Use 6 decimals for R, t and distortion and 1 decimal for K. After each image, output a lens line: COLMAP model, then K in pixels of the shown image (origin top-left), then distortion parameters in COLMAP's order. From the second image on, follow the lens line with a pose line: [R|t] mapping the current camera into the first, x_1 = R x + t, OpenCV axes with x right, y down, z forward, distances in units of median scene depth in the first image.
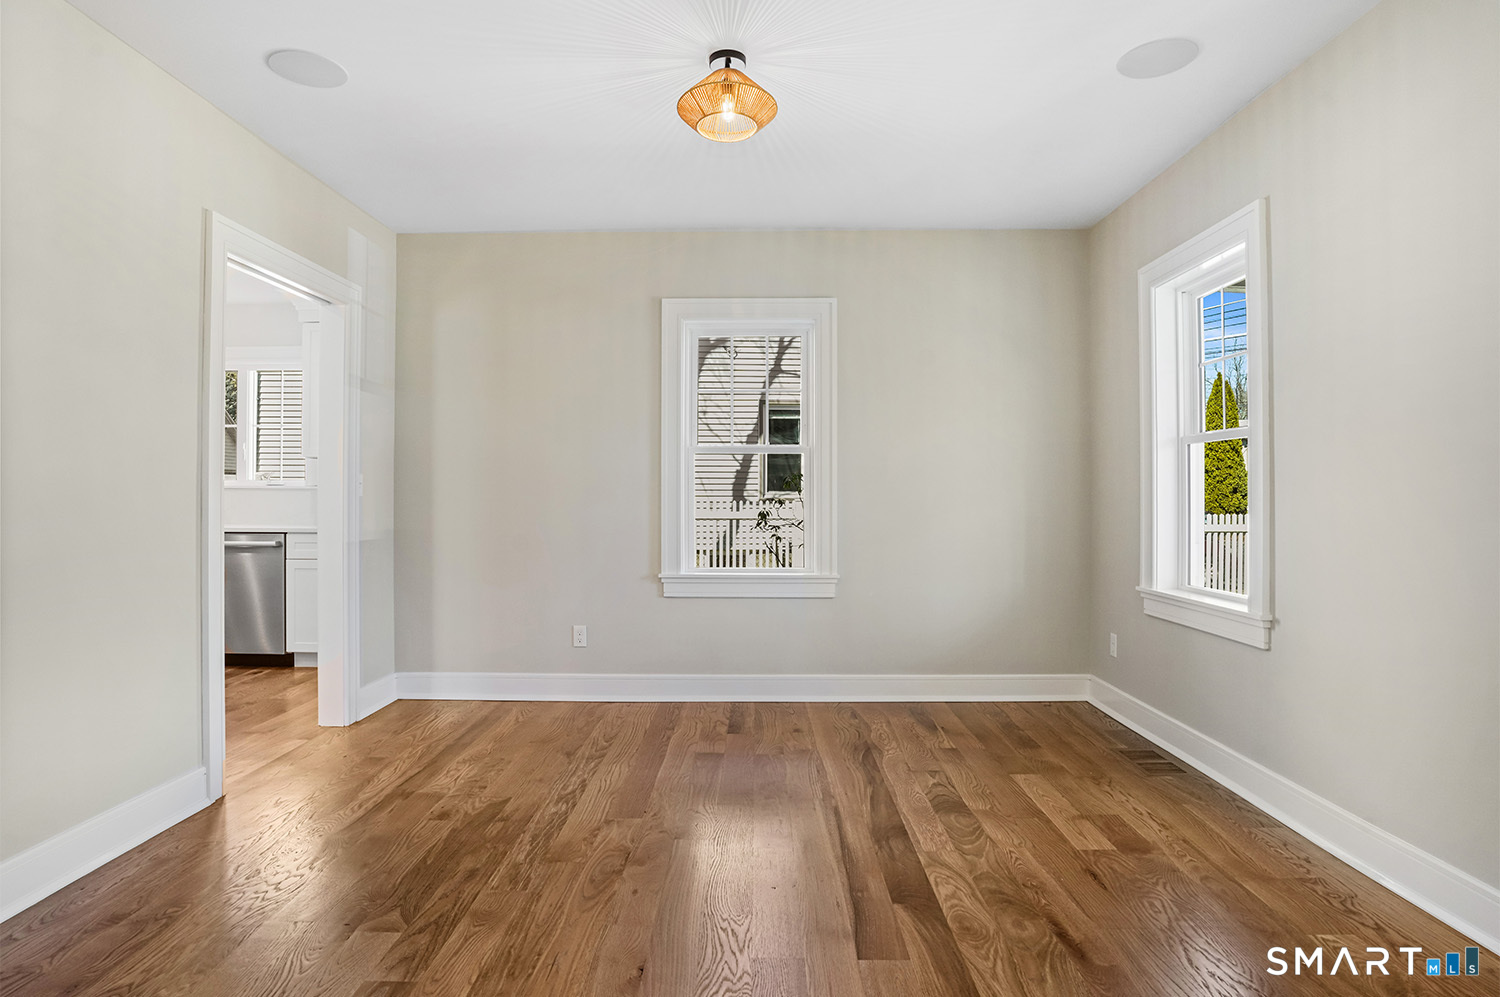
lens RADIAL K [[803.6, 0, 748.9], [0, 803.6, 508.3], [0, 0, 1]] dist [0.002382, 0.002533]
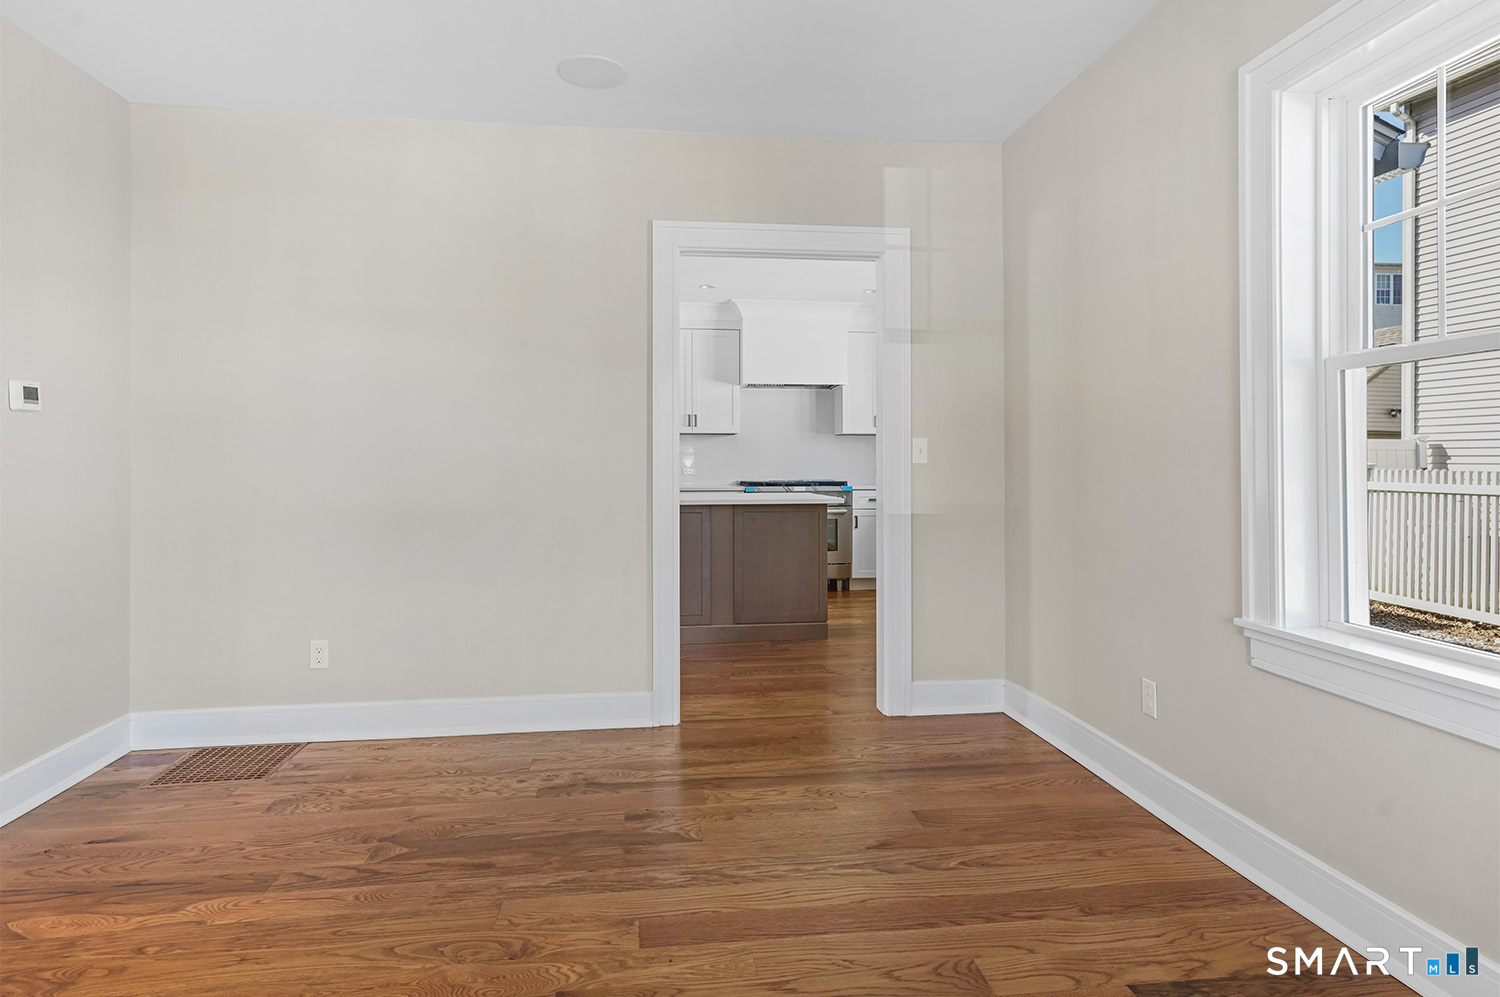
lens RADIAL K [[824.5, 0, 742.5], [0, 824.5, 458.5], [0, 0, 1]] dist [0.002794, 0.000945]
pose [[0.160397, -0.000980, -0.987052, 0.539854], [-0.014971, 0.999882, -0.003425, -0.019469], [0.986939, 0.015326, 0.160364, 0.935669]]
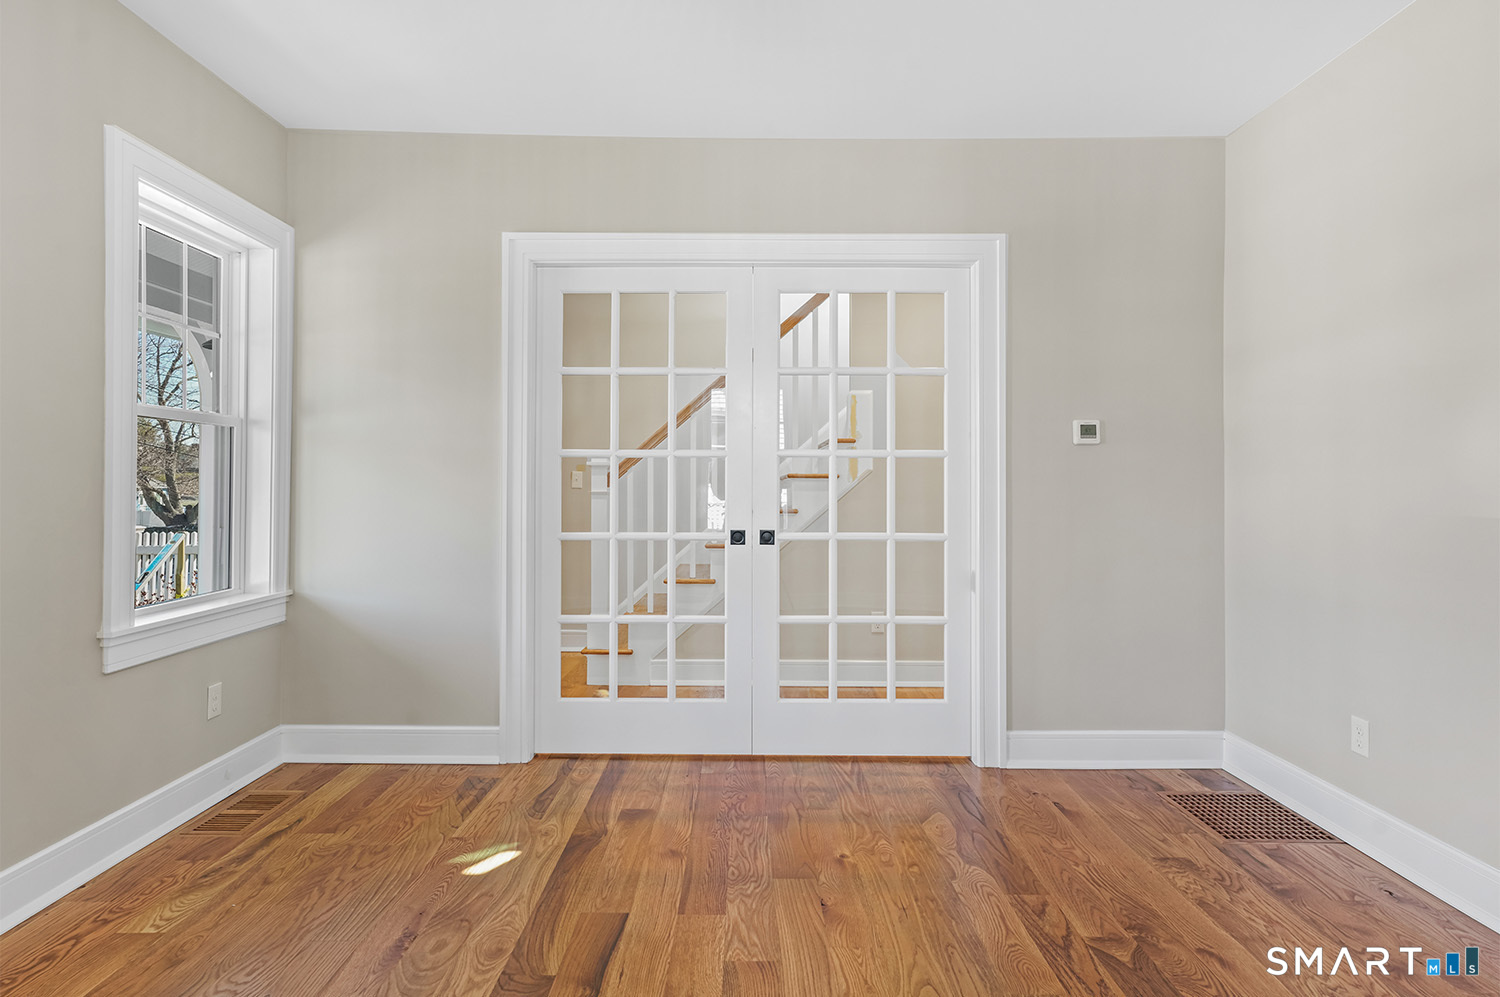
lens RADIAL K [[803.6, 0, 748.9], [0, 803.6, 508.3], [0, 0, 1]] dist [0.002382, 0.002533]
pose [[-0.999971, 0.000029, -0.007558, -0.012830], [-0.000309, 0.999001, 0.044686, -0.025268], [0.007552, 0.044688, -0.998972, 1.381927]]
